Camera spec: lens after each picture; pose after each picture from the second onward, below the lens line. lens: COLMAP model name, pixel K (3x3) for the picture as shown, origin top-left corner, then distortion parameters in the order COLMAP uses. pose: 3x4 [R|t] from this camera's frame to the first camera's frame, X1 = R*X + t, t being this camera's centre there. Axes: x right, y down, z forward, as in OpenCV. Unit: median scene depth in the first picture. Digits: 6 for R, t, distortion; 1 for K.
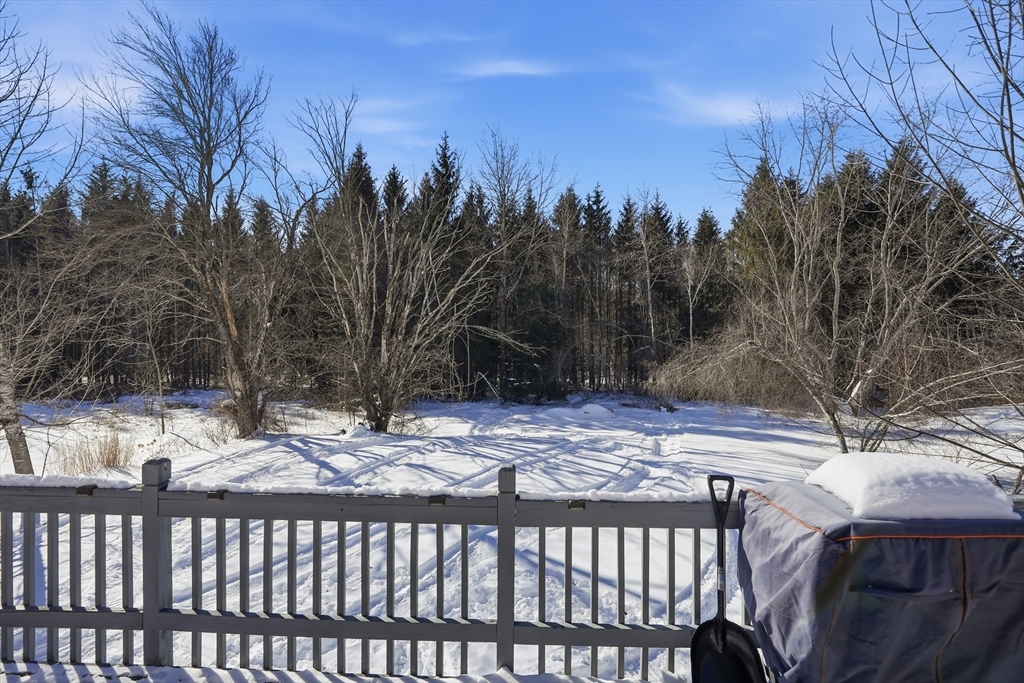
lens RADIAL K [[425.9, 0, 523.0], [0, 425.9, 326.9], [0, 0, 1]] dist [-0.004925, 0.000035]
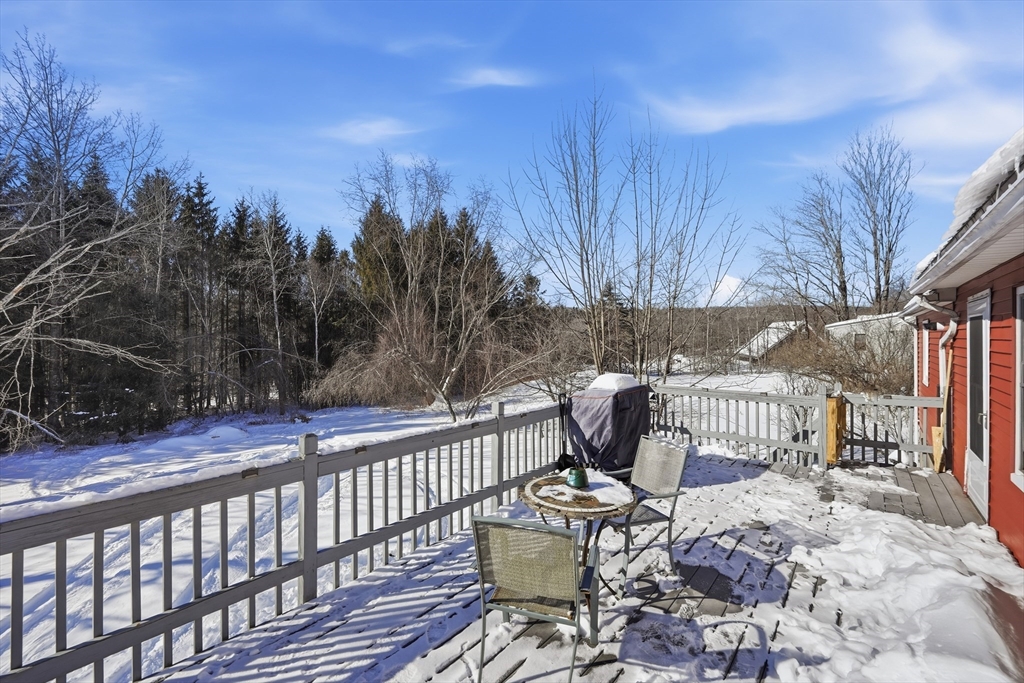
lens RADIAL K [[425.9, 0, 505.4], [0, 425.9, 337.8], [0, 0, 1]] dist [-0.004925, 0.000035]
pose [[0.639577, -0.005022, 0.768710, -0.115851], [0.009869, 0.999950, -0.001678, 0.002684], [-0.768664, 0.008659, 0.639595, -0.021054]]
